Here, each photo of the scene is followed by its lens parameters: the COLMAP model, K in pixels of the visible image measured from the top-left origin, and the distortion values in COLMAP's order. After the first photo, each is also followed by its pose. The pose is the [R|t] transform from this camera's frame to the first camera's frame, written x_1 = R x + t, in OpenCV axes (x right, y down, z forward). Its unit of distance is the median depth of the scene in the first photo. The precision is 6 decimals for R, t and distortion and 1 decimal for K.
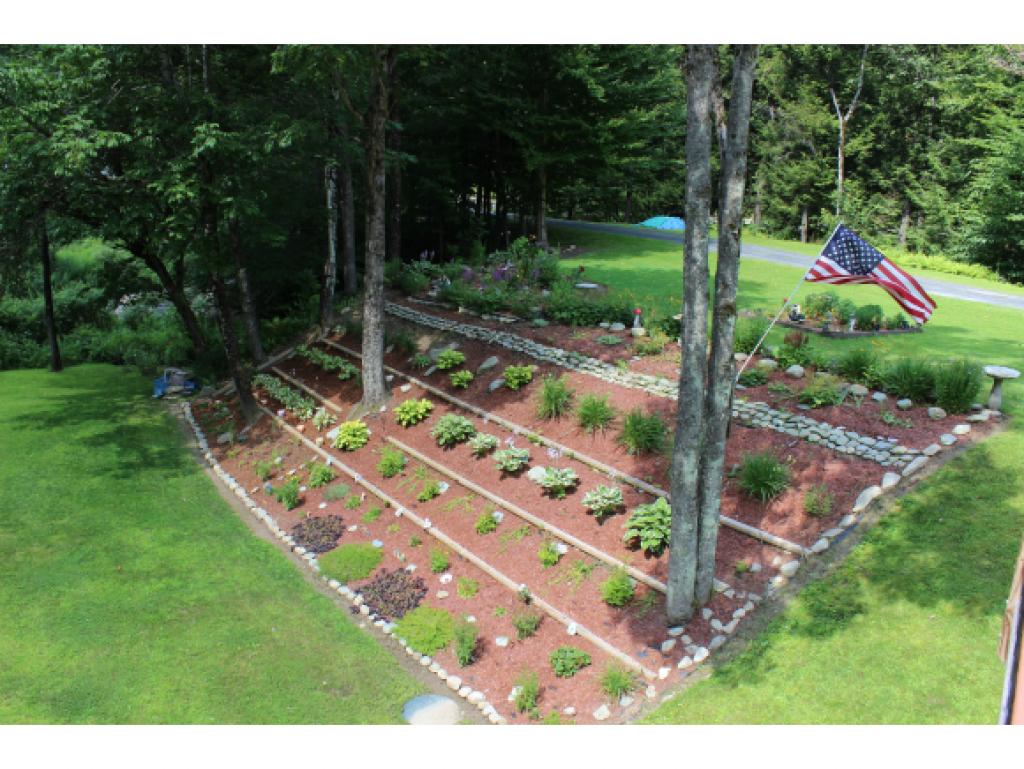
lens RADIAL K [[840.4, 0, 512.0], [0, 840.4, 384.5], [0, 0, 1]] dist [-0.181776, 0.166610]
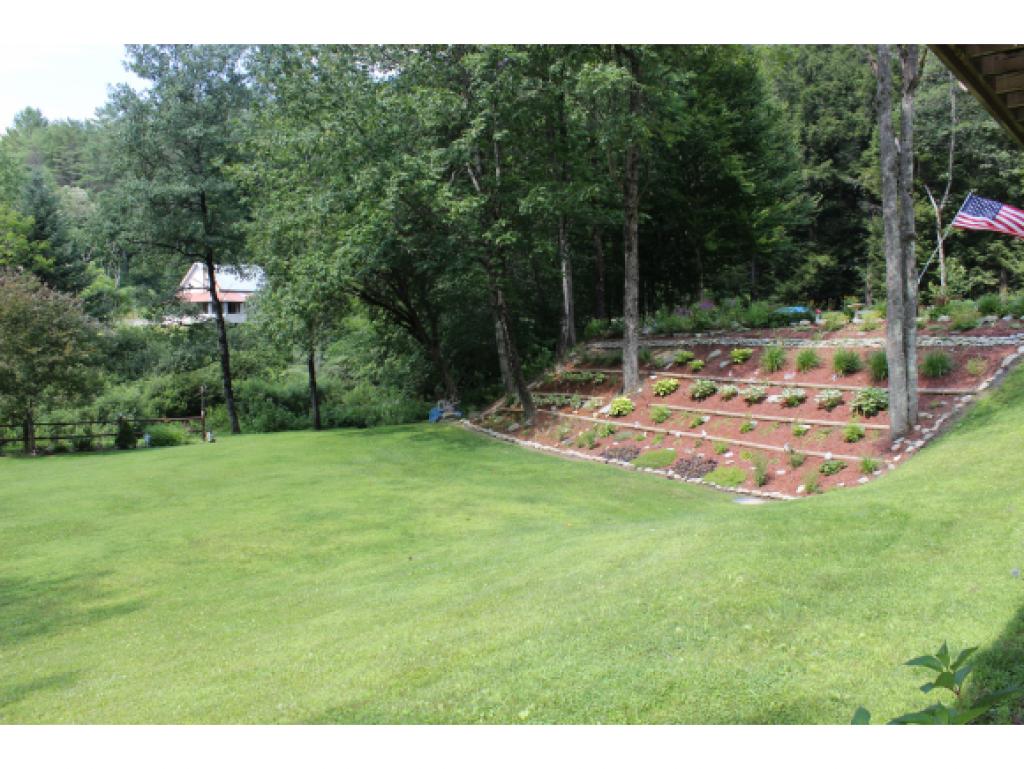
lens RADIAL K [[840.4, 0, 512.0], [0, 840.4, 384.5], [0, 0, 1]] dist [-0.181776, 0.166610]
pose [[0.993370, -0.052382, -0.102331, -0.227609], [0.031970, 0.980919, -0.191771, 0.284053], [0.110424, 0.187228, 0.976090, -0.382887]]
